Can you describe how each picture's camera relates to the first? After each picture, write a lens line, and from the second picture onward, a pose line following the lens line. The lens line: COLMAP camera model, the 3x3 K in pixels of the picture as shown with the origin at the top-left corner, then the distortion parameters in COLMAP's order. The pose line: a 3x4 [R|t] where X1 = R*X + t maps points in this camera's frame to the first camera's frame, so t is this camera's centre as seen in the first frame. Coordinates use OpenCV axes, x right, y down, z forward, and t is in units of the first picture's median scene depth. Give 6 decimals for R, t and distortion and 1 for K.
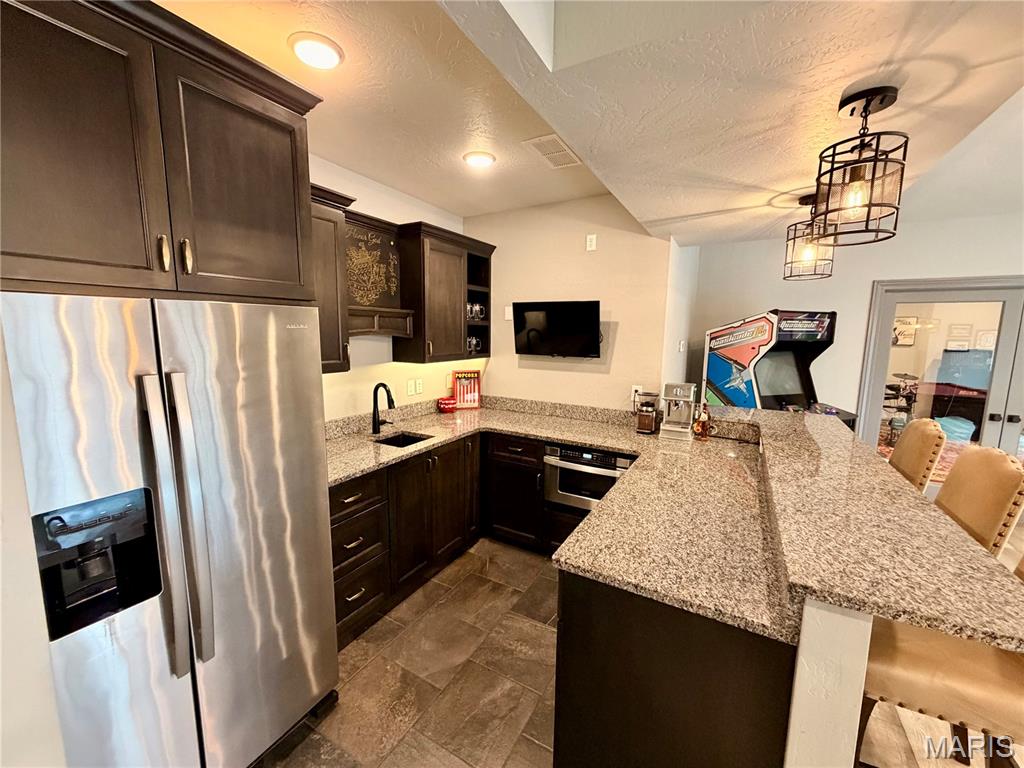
lens RADIAL K [[409.4, 0, 510.6], [0, 409.4, 382.9], [0, 0, 1]] dist [0.005839, -0.001309]
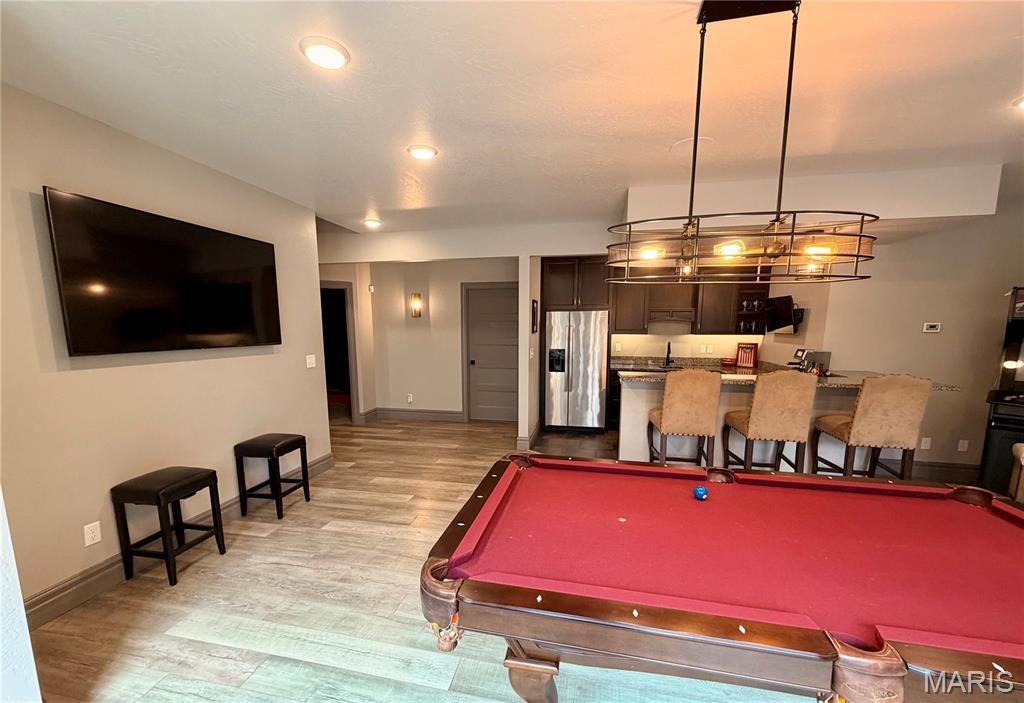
lens RADIAL K [[408.4, 0, 505.8], [0, 408.4, 383.0], [0, 0, 1]] dist [-0.000729, 0.000347]
pose [[0.296553, 0.124238, -0.946901, 1.331861], [-0.118831, 0.988597, 0.092493, 0.103562], [0.947595, 0.085092, 0.307935, -0.428690]]
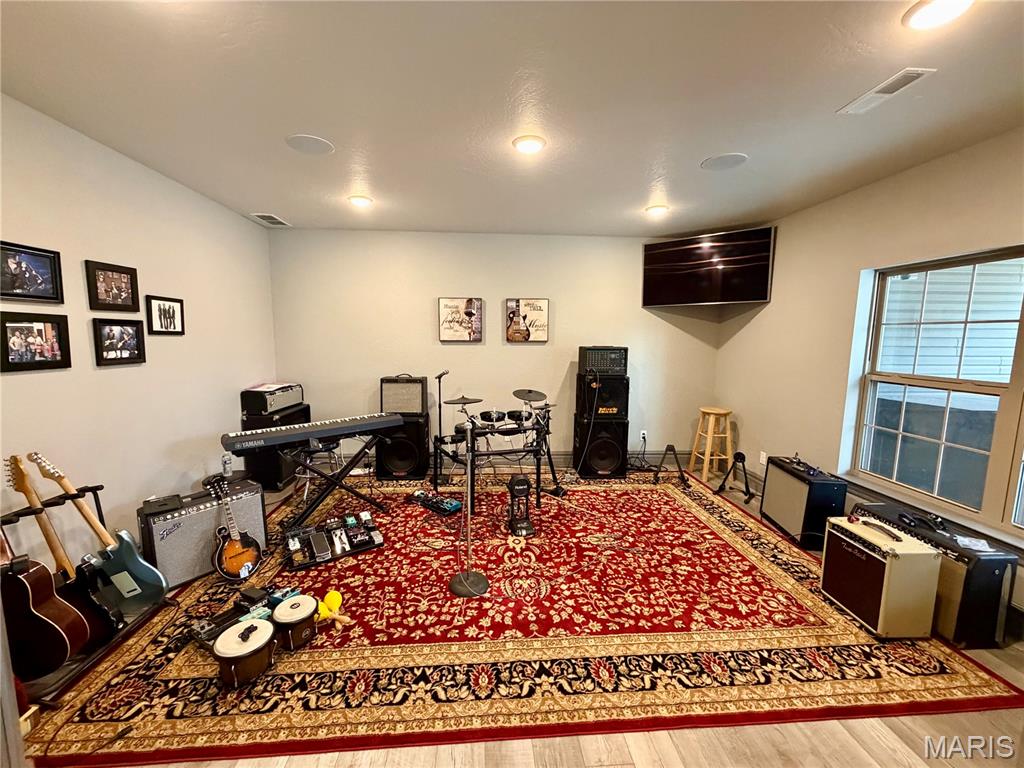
lens RADIAL K [[409.4, 0, 510.3], [0, 409.4, 383.1], [0, 0, 1]] dist [0.005839, -0.001309]
pose [[0.833557, -0.066222, 0.548450, 1.253128], [0.068256, 0.997528, 0.016707, -0.089294], [-0.548200, 0.023509, 0.836017, 1.071723]]
